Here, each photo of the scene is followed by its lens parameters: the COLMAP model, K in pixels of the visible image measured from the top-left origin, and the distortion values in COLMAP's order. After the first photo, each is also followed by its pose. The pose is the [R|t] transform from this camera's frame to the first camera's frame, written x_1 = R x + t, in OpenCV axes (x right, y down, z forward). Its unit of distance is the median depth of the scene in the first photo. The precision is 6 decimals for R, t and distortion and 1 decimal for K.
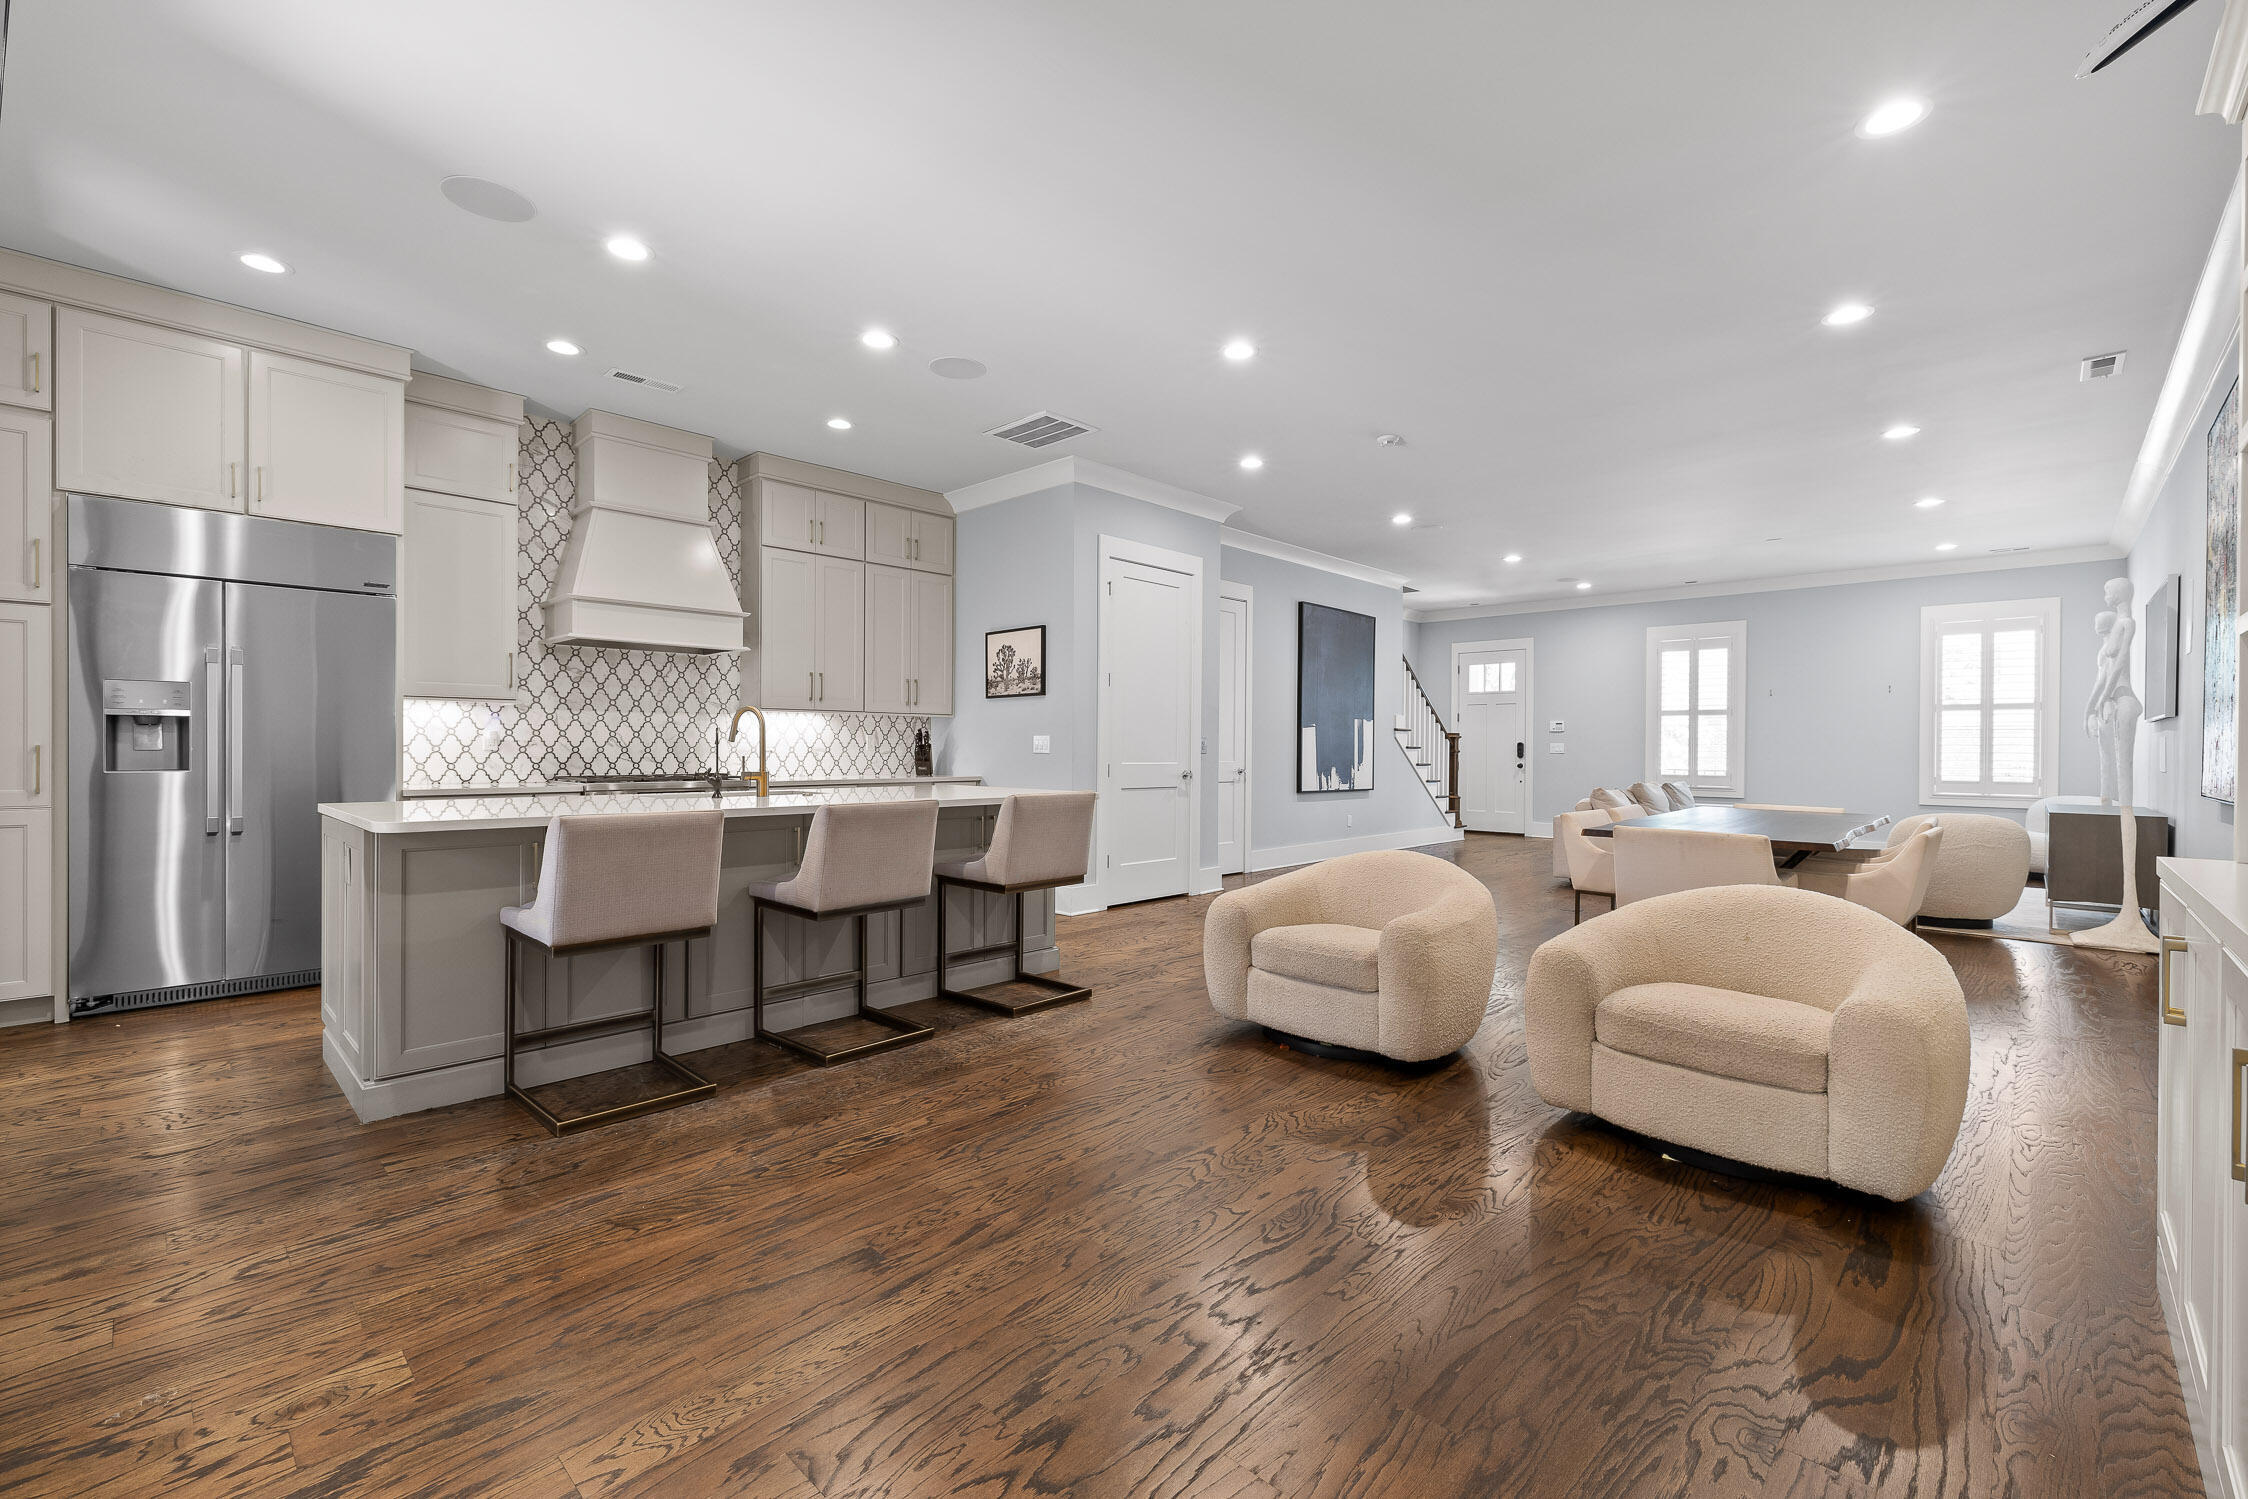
lens RADIAL K [[957.4, 0, 1124.0], [0, 957.4, 749.5], [0, 0, 1]] dist [-0.003035, -0.000388]
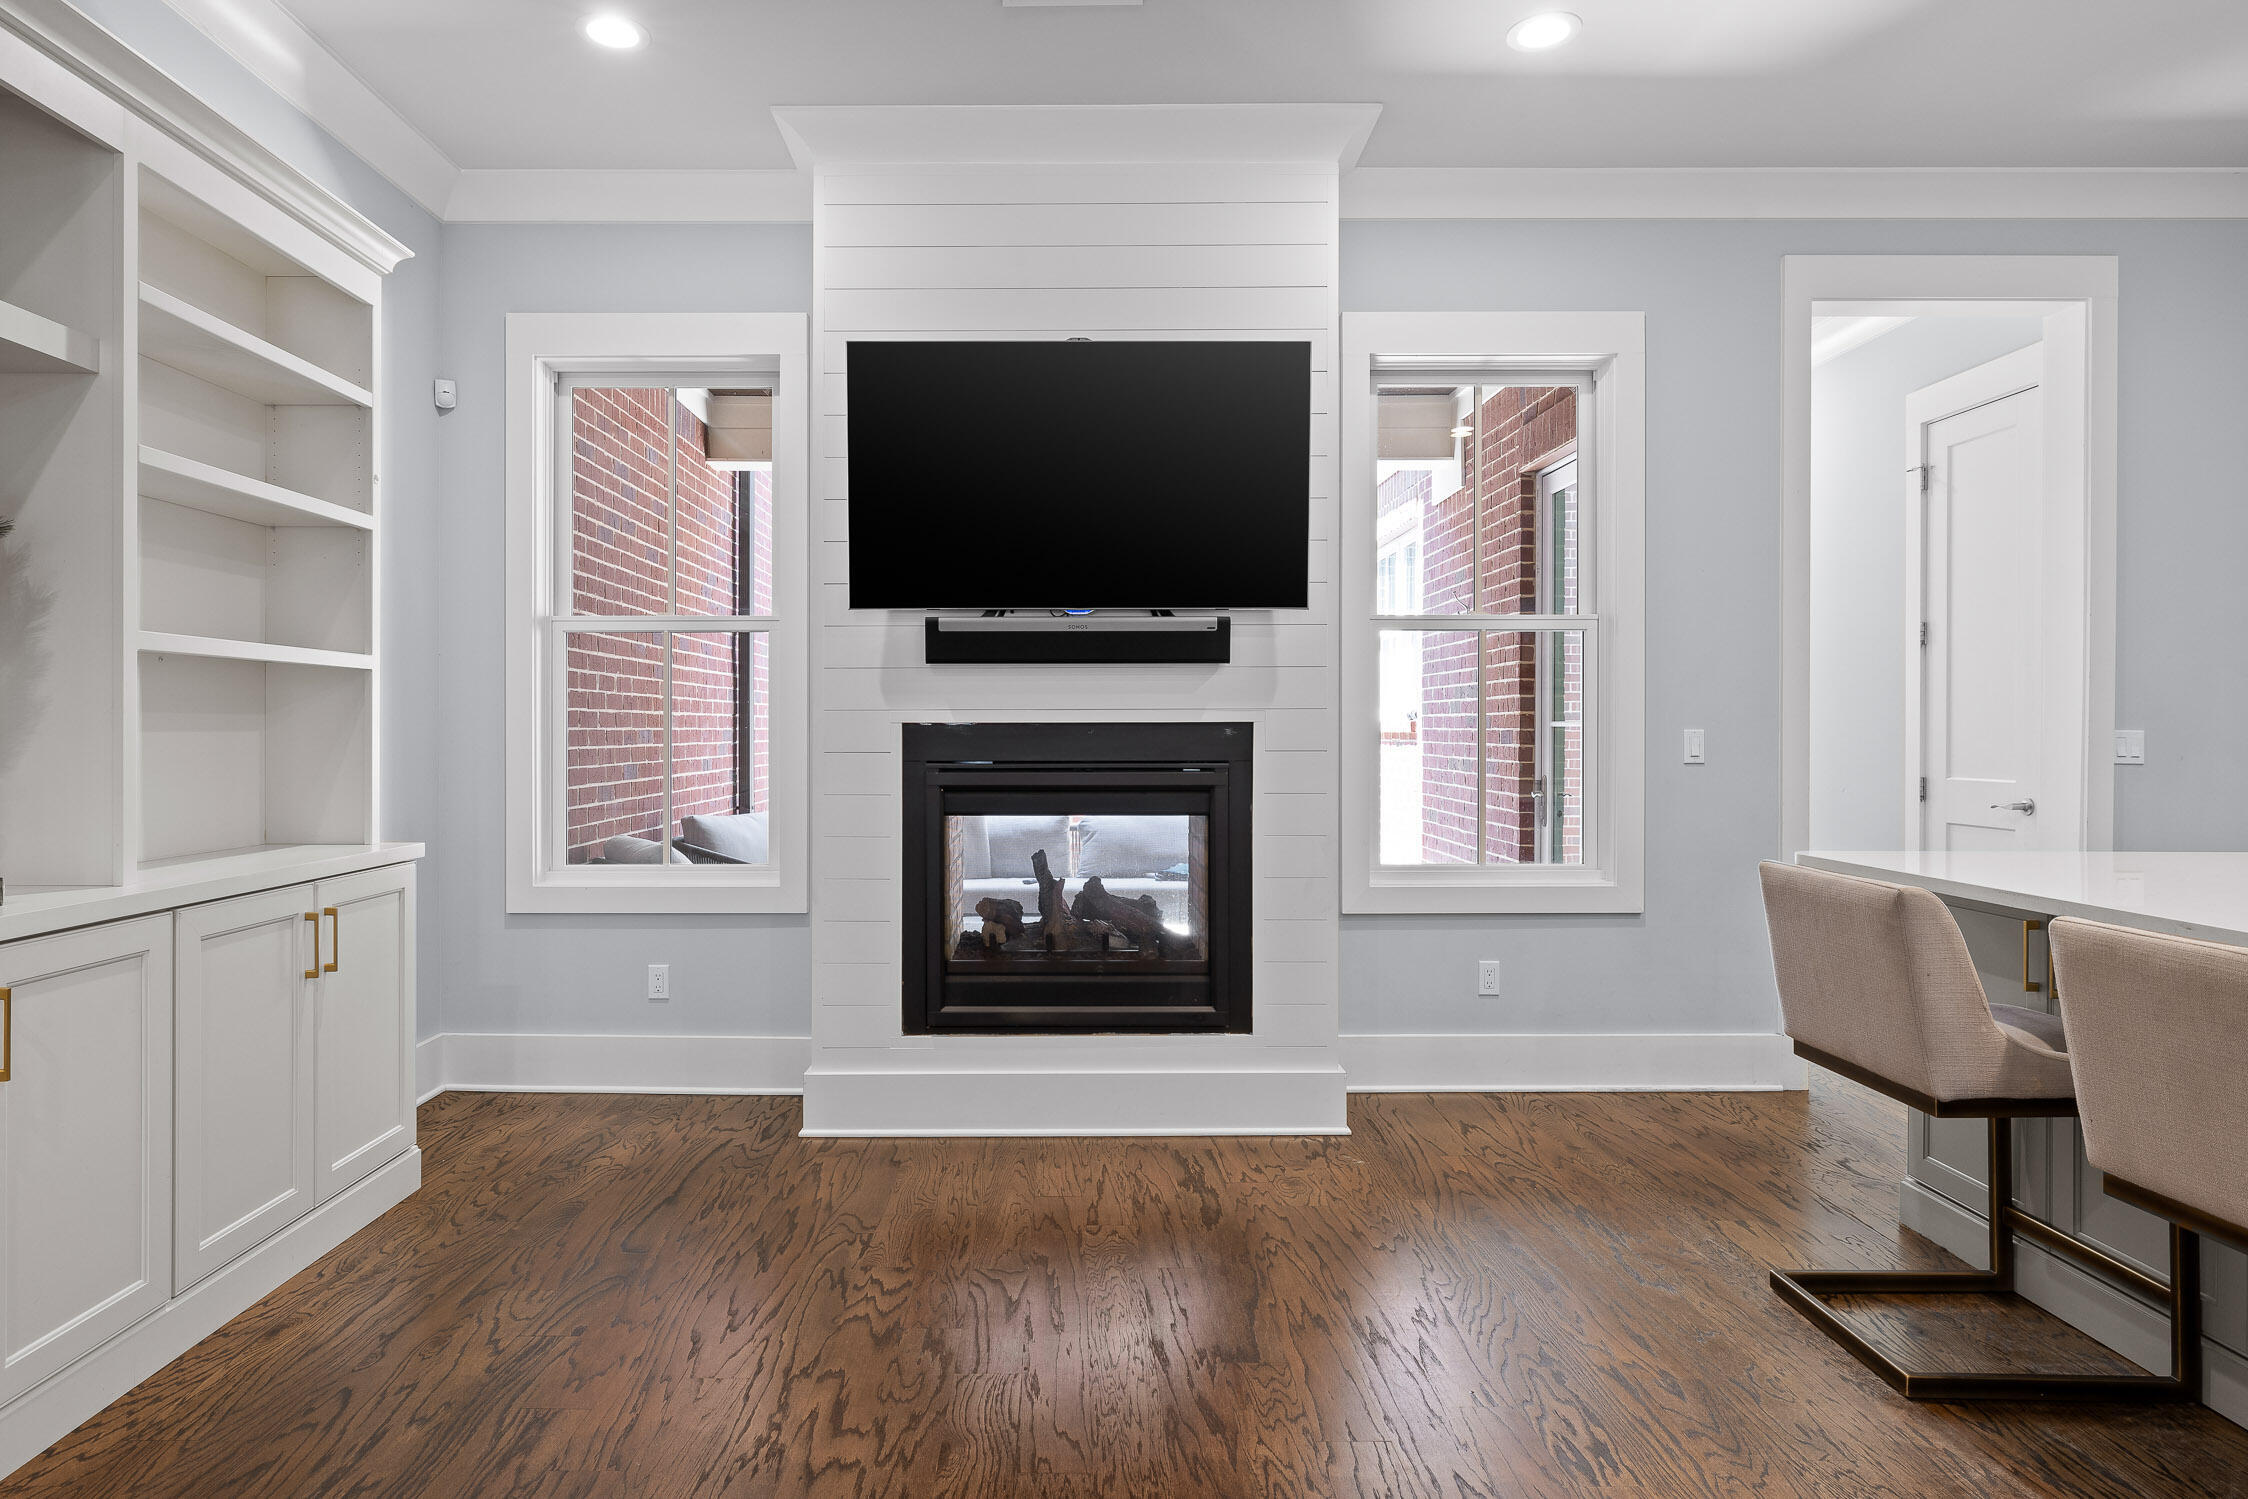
lens RADIAL K [[1252.6, 0, 1059.4], [0, 1252.6, 722.8], [0, 0, 1]] dist [0.014014, -0.000100]
pose [[-0.724760, -0.007128, -0.688964, 0.621288], [-0.001811, 0.999963, -0.008441, -0.037163], [0.688999, -0.004870, -0.724746, 1.648401]]
